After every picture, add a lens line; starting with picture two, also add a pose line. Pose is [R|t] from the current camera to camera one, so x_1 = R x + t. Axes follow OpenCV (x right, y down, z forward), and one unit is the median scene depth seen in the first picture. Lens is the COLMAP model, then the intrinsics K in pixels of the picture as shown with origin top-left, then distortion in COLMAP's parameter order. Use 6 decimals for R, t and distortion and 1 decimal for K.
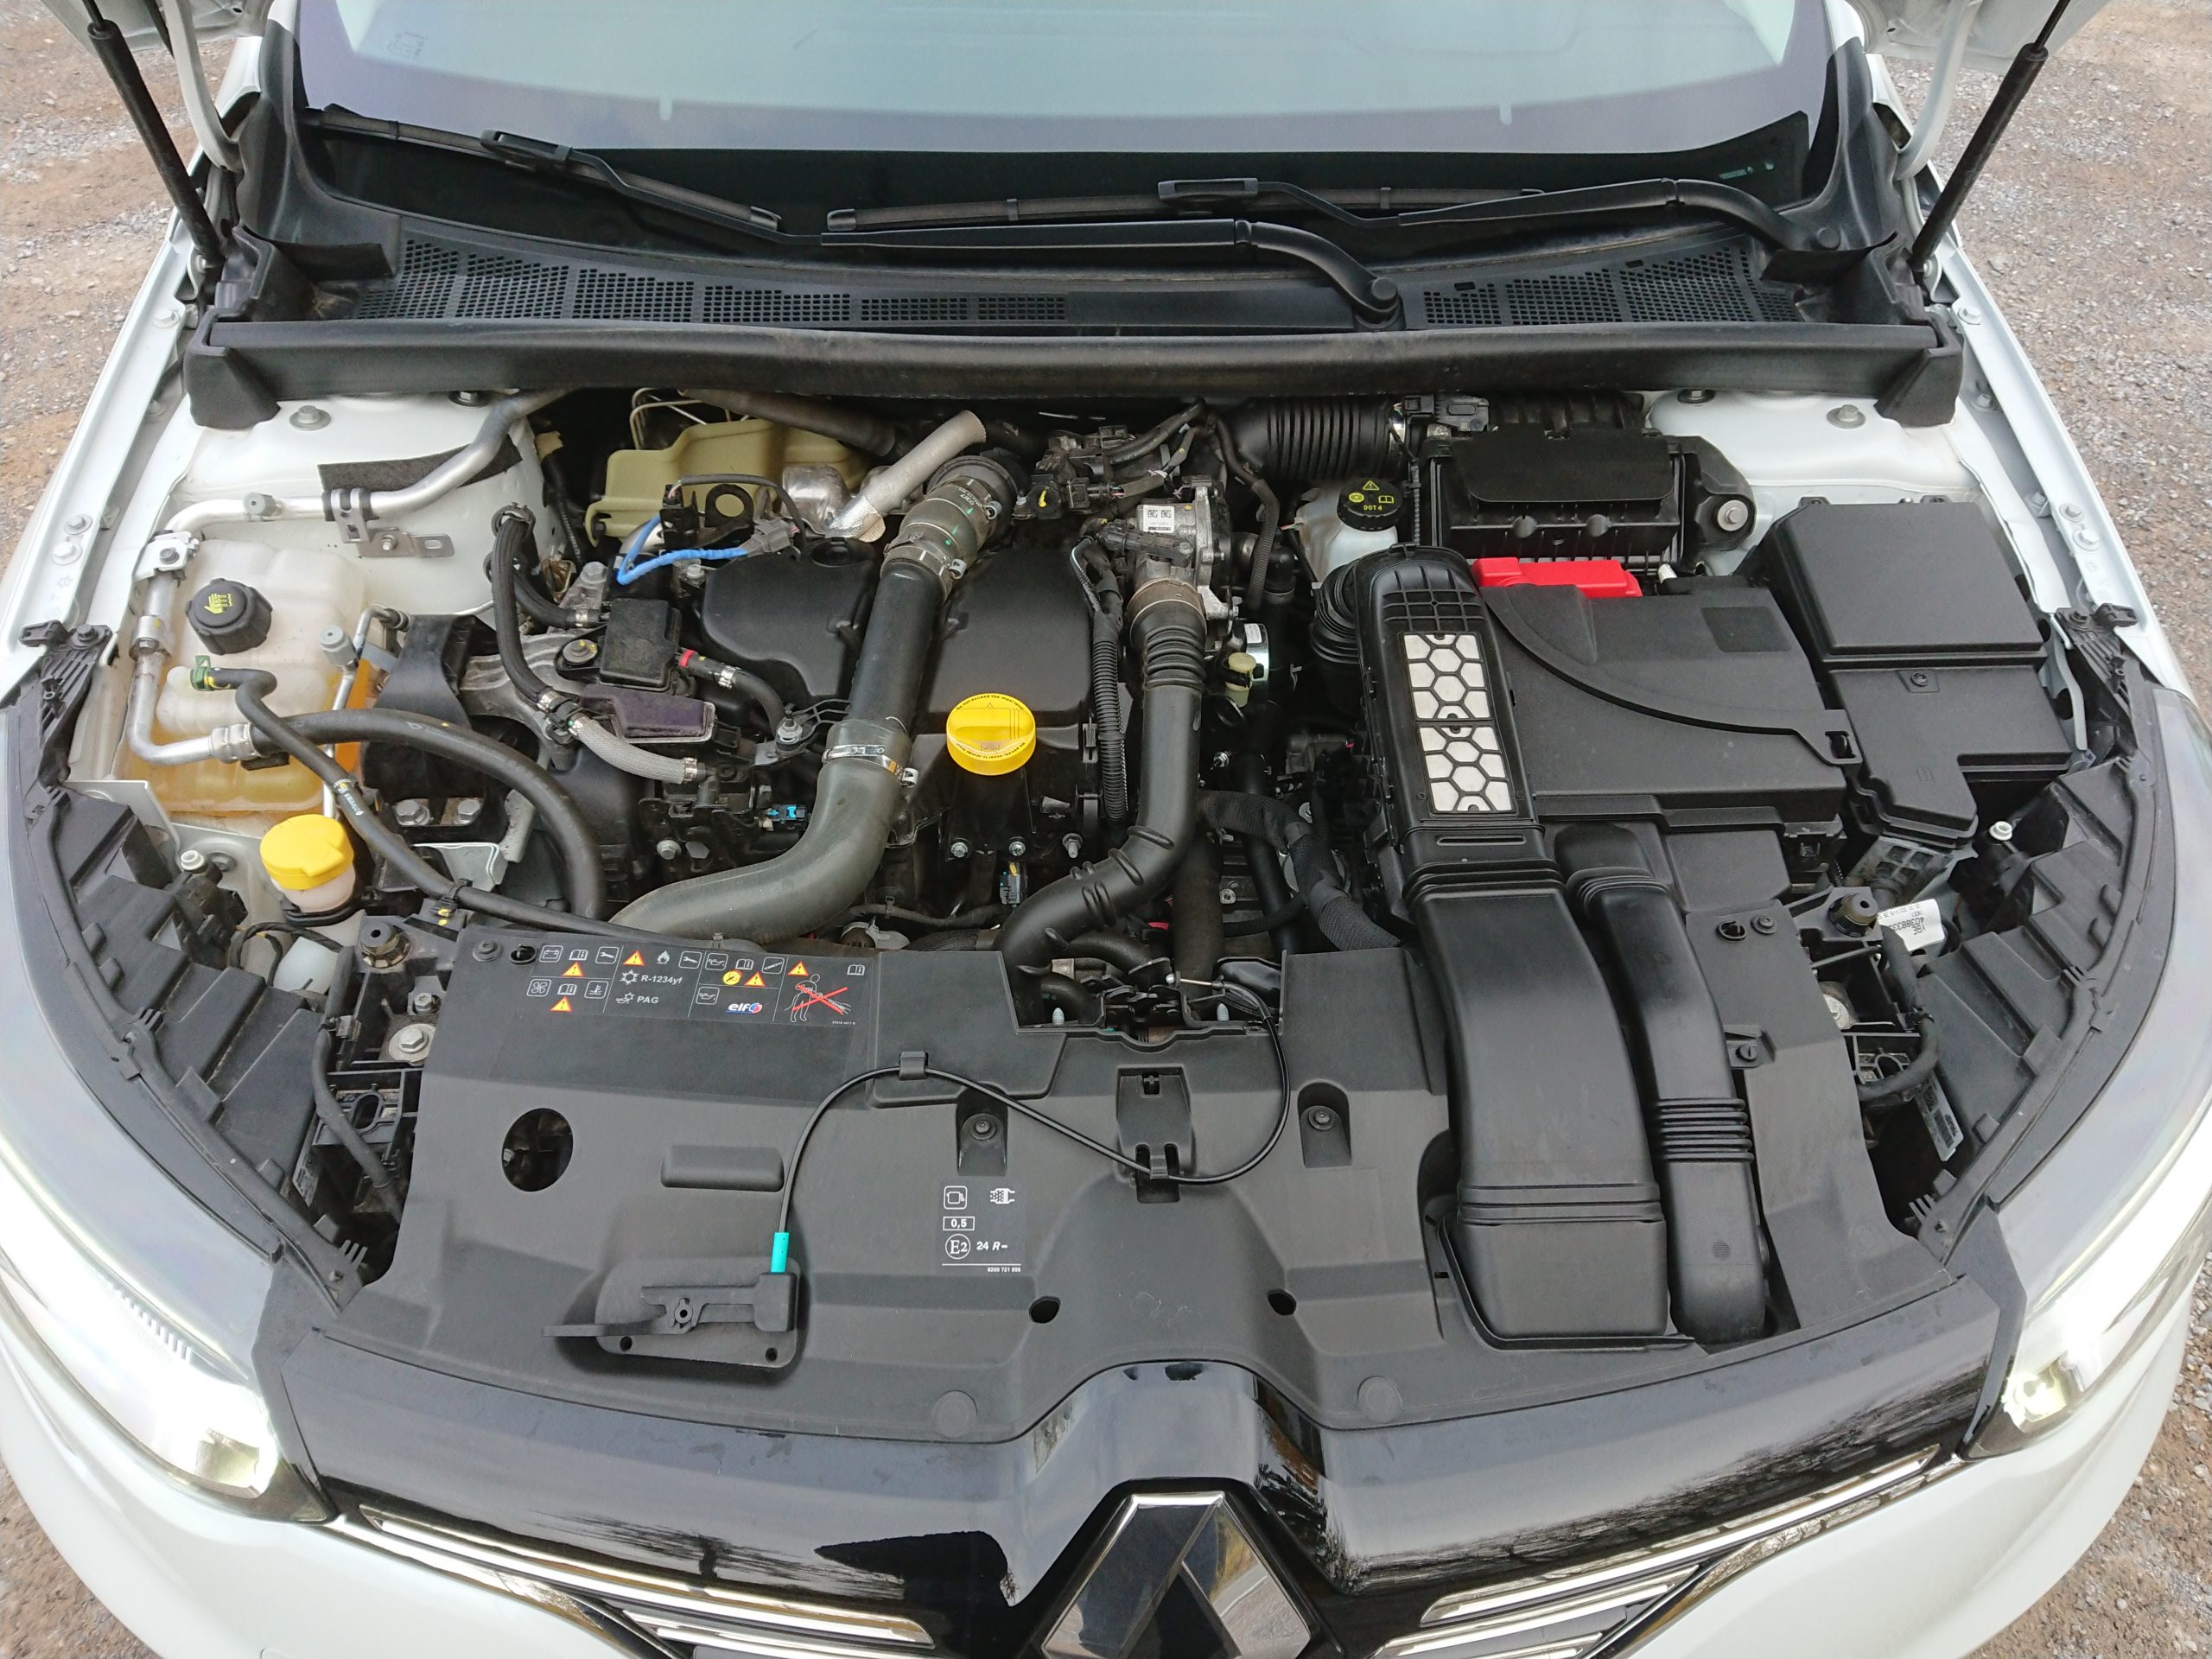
lens RADIAL K [[1618.5, 0, 1092.7], [0, 1618.5, 823.9], [0, 0, 1]] dist [0.150240, -0.239277]
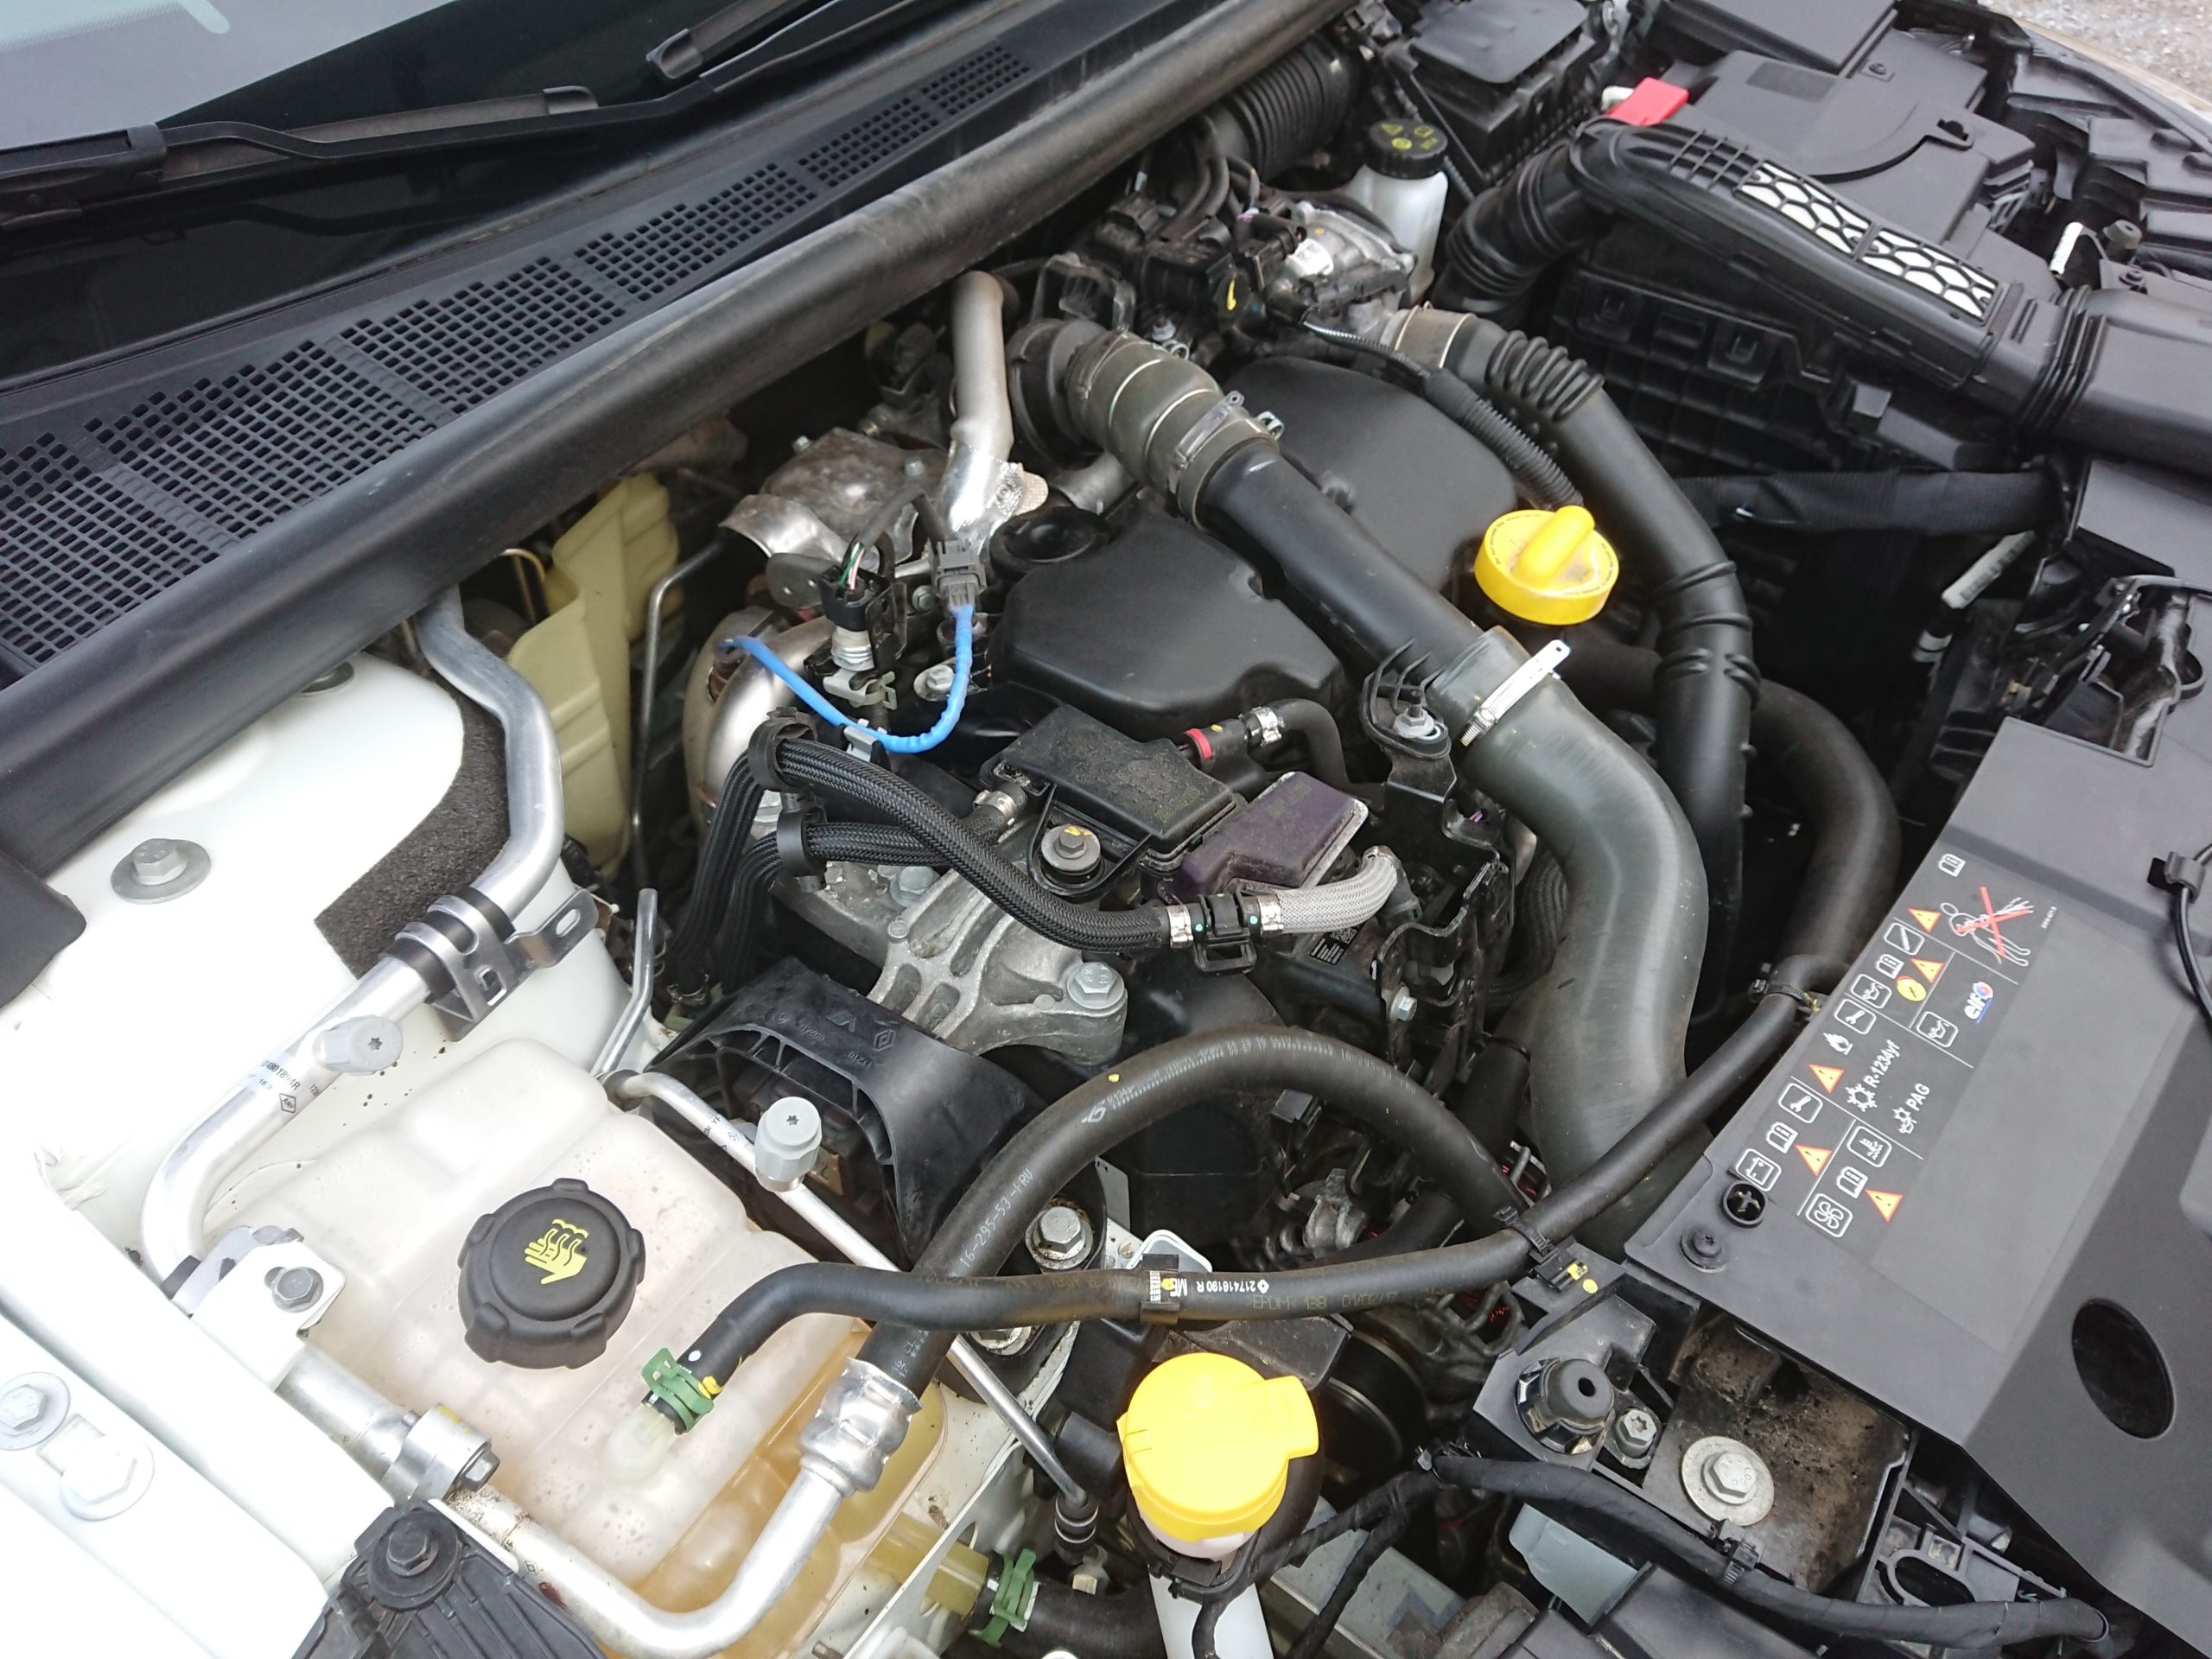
lens RADIAL K [[1618.5, 0, 1092.7], [0, 1618.5, 823.9], [0, 0, 1]] dist [0.150240, -0.239277]
pose [[0.590560, -0.589567, 0.551045, -0.557522], [0.575003, 0.786526, 0.225274, -0.212068], [-0.566225, 0.183814, 0.803493, 0.526997]]
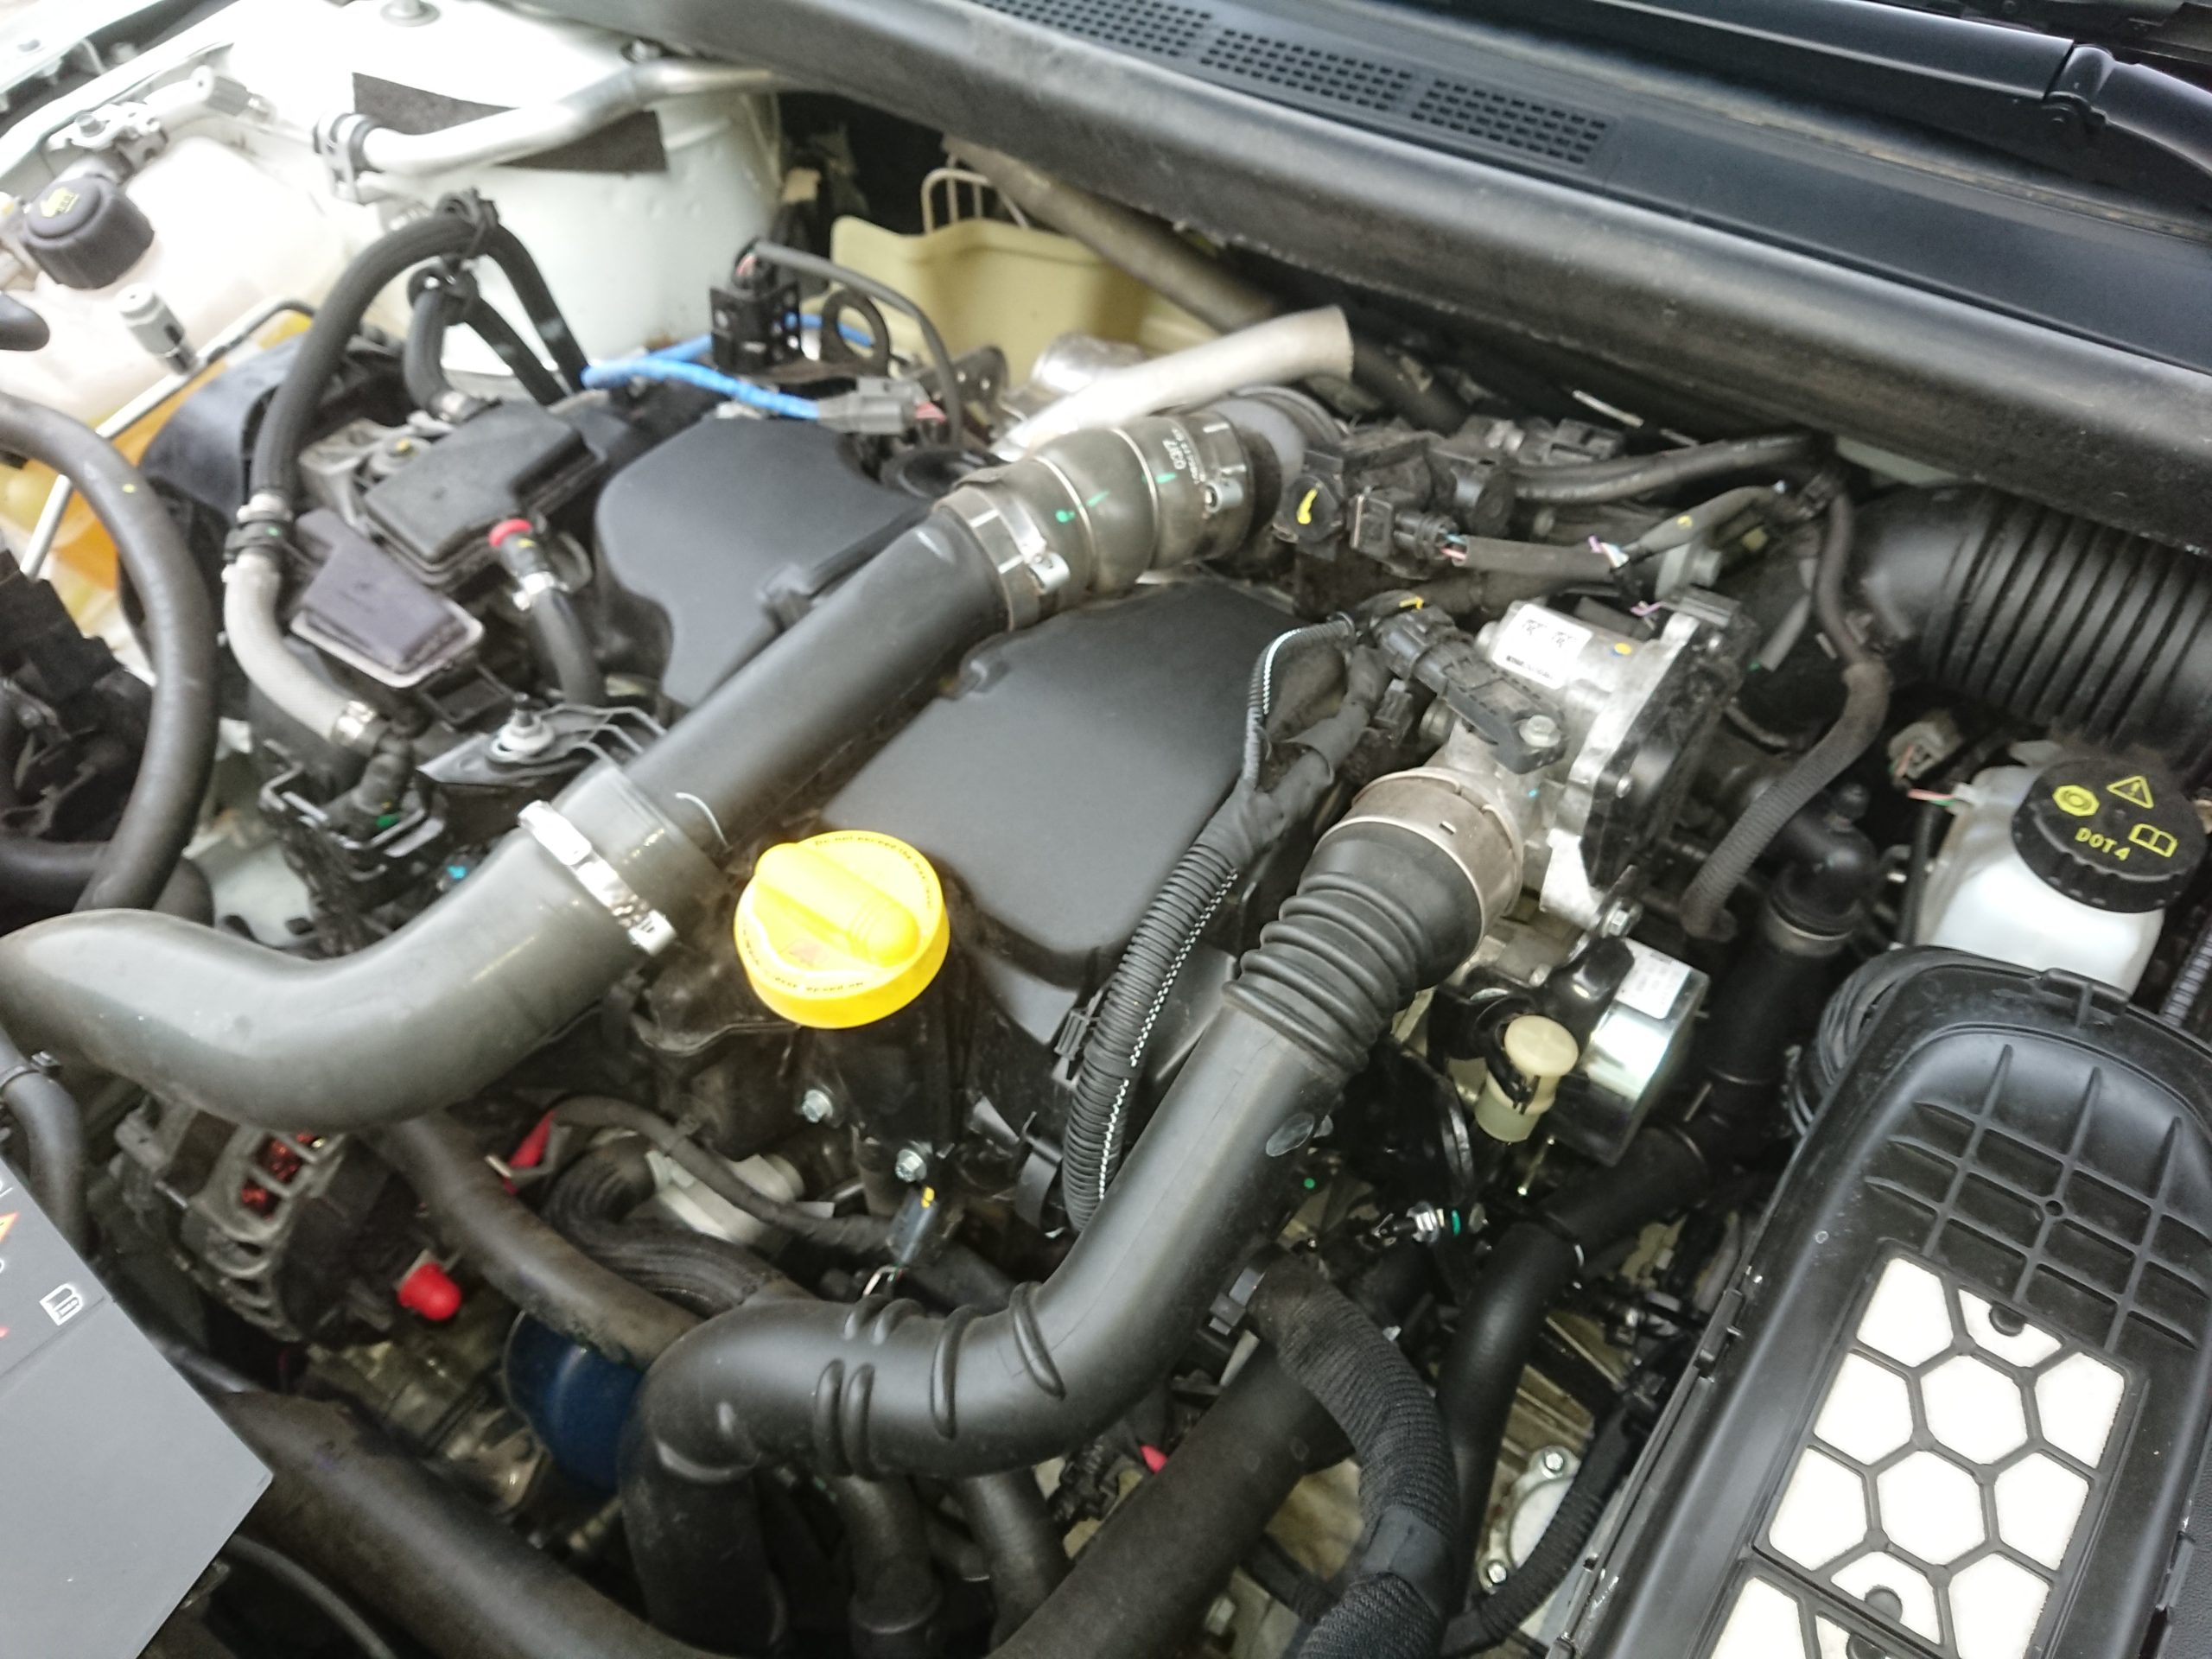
lens RADIAL K [[1618.5, 0, 1092.7], [0, 1618.5, 823.9], [0, 0, 1]] dist [0.150240, -0.239277]
pose [[0.787108, 0.427027, -0.445094, 0.158984], [-0.429162, 0.897441, 0.102079, -0.140598], [0.443036, 0.110670, 0.889647, 0.579213]]
